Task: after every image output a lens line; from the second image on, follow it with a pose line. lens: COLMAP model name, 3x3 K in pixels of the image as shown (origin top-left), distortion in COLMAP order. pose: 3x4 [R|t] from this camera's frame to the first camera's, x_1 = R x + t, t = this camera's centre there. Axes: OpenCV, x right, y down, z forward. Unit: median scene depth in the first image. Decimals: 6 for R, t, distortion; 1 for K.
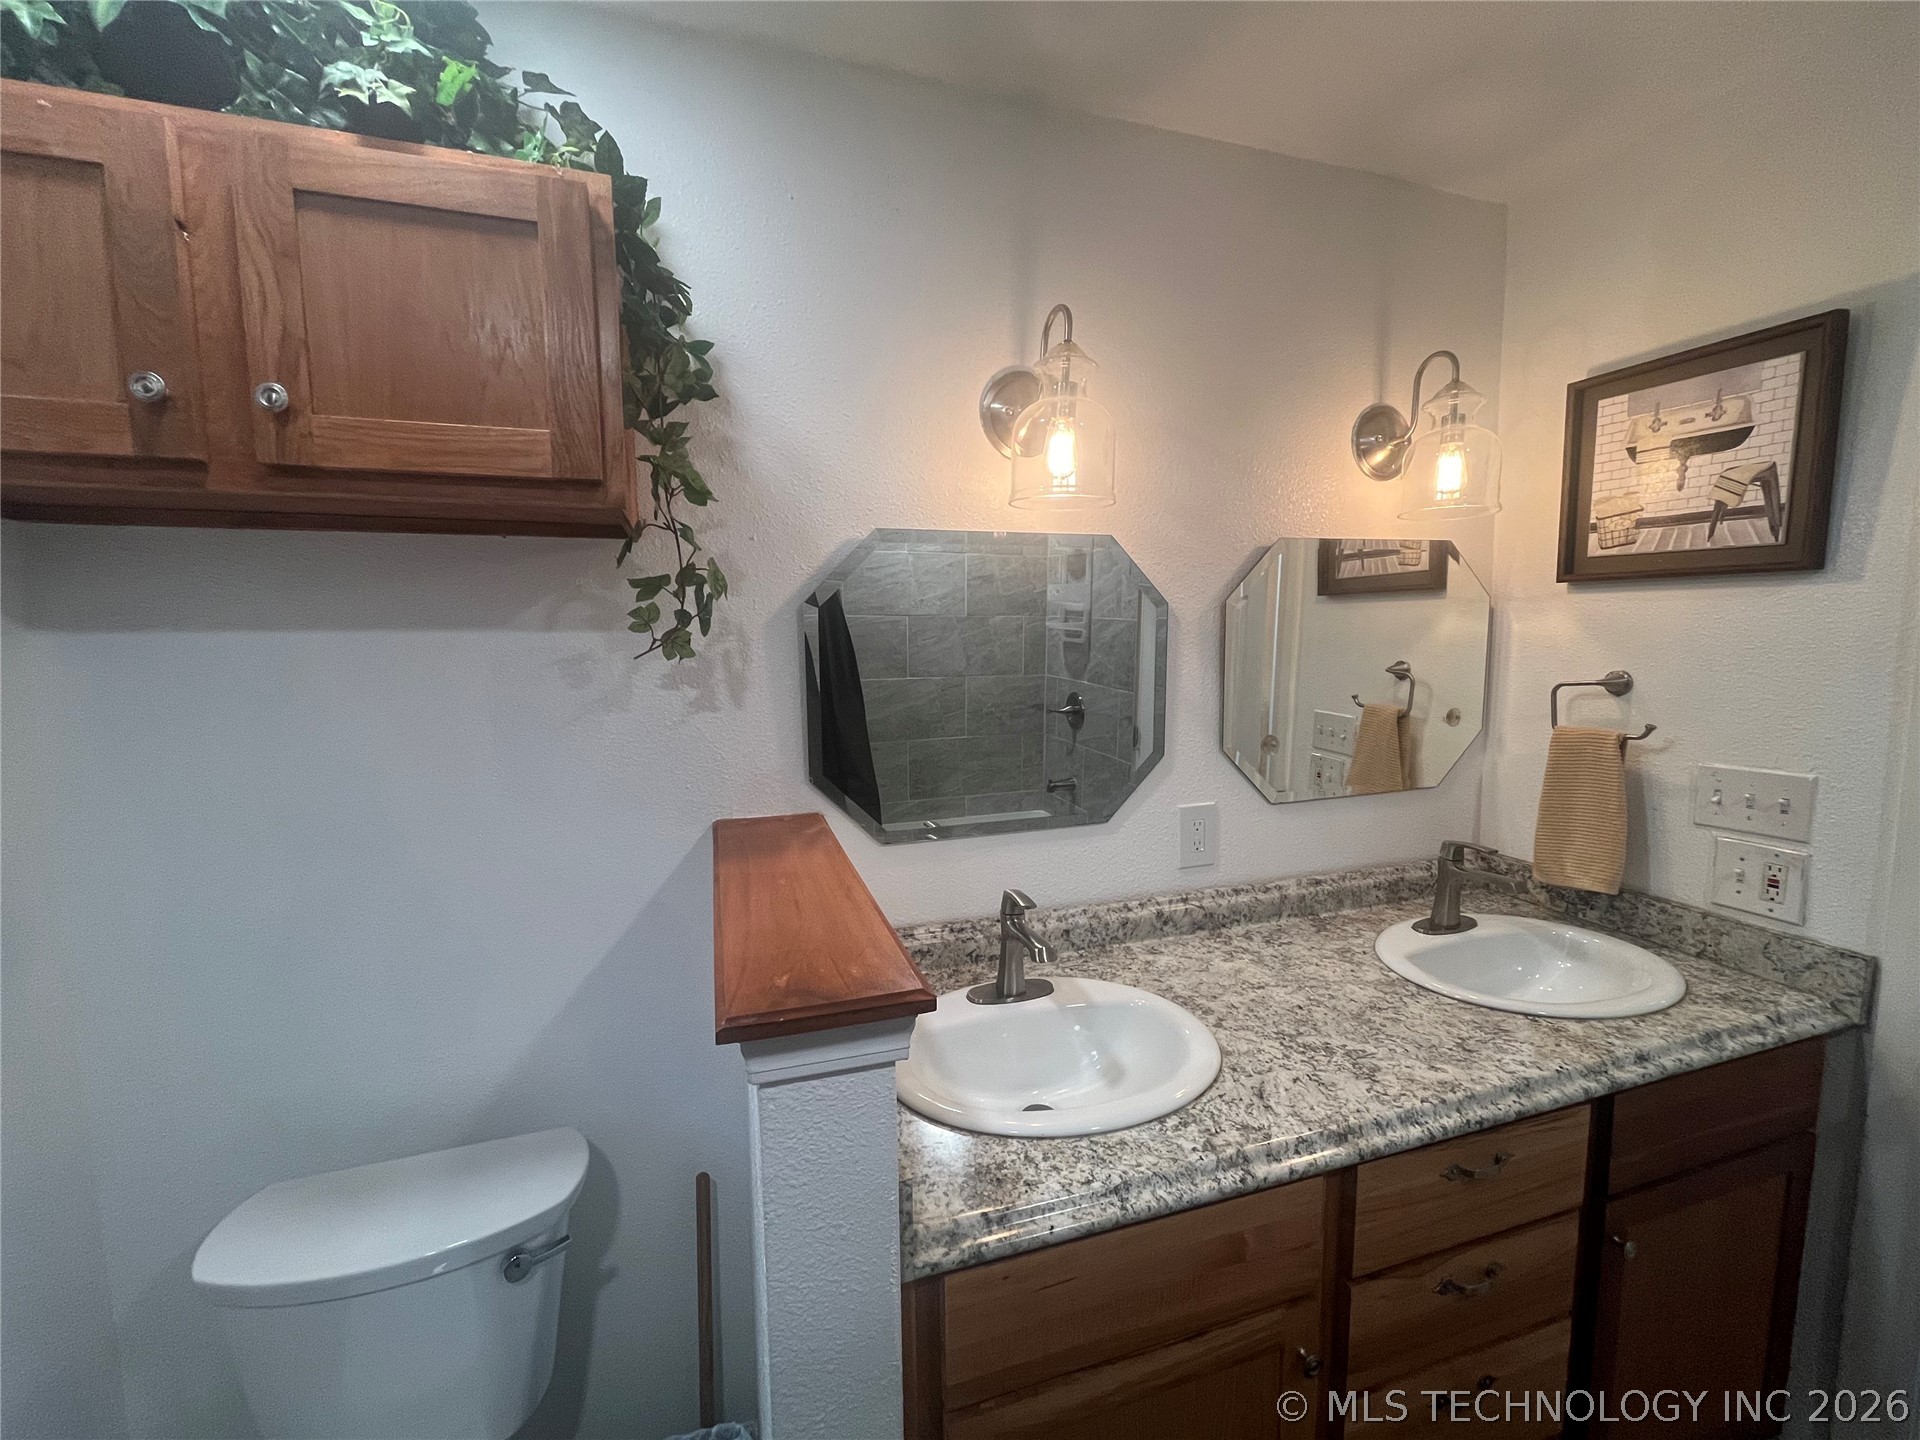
lens RADIAL K [[777.1, 0, 954.7], [0, 777.1, 720.0], [0, 0, 1]] dist [-0.003721, 0.000614]
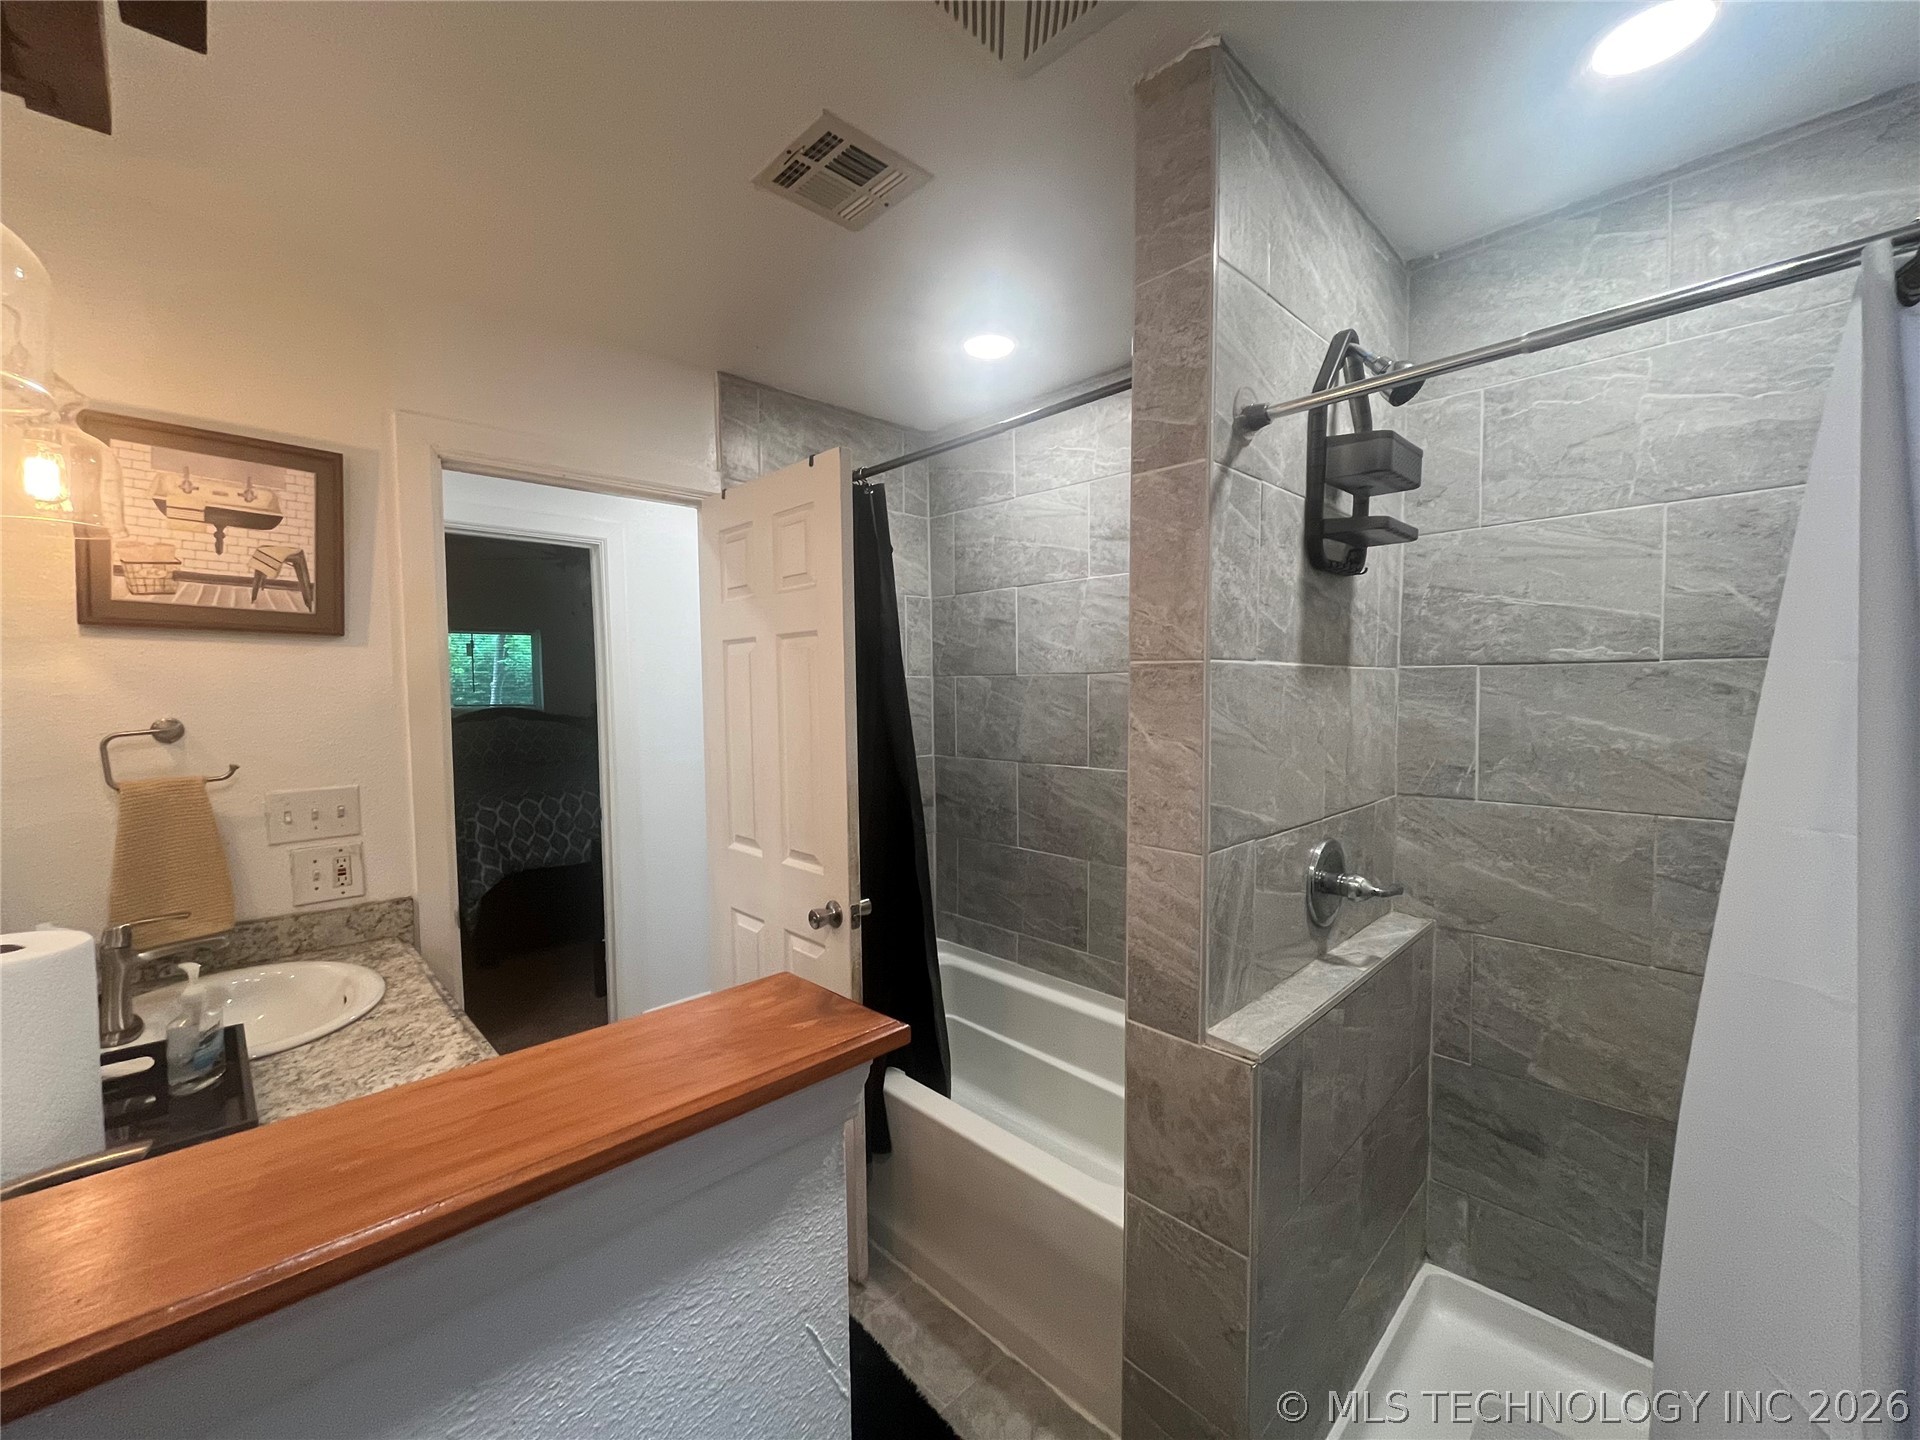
lens RADIAL K [[777.1, 0, 954.7], [0, 777.1, 720.0], [0, 0, 1]] dist [-0.003721, 0.000614]
pose [[-0.444259, -0.024367, 0.895567, -0.573273], [0.105892, 0.991195, 0.079498, -0.038324], [-0.889618, 0.130151, -0.437767, 0.617381]]
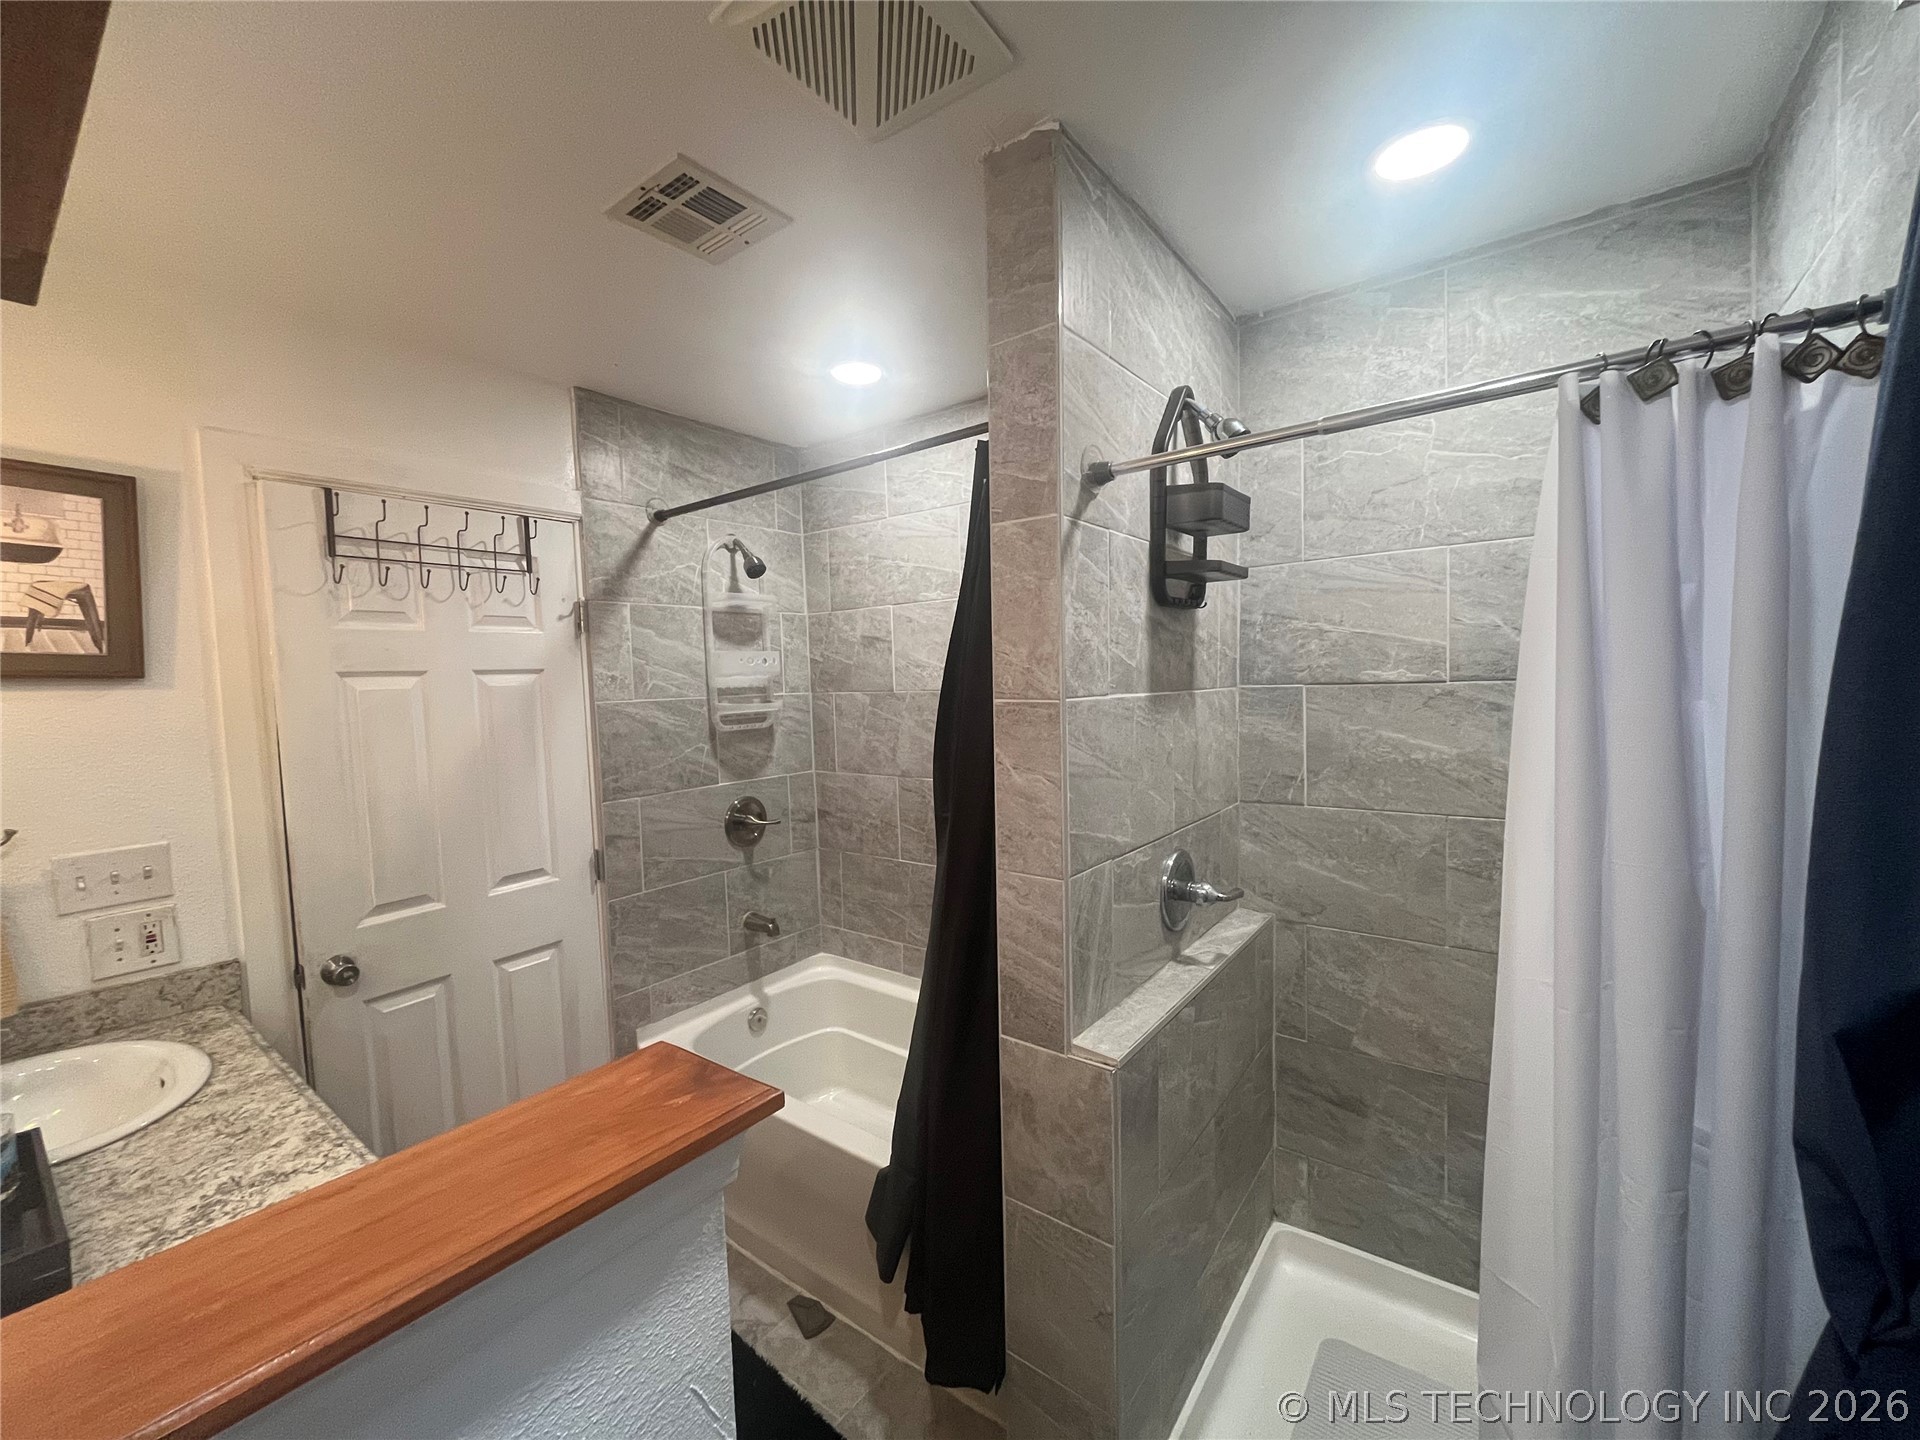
lens RADIAL K [[776.7, 0, 955.0], [0, 776.7, 720.5], [0, 0, 1]] dist [-0.003357, -0.000640]
pose [[-0.572084, -0.016674, 0.820026, -0.613488], [0.119492, 0.987432, 0.103441, -0.094538], [-0.811444, 0.157164, -0.562901, 0.613759]]
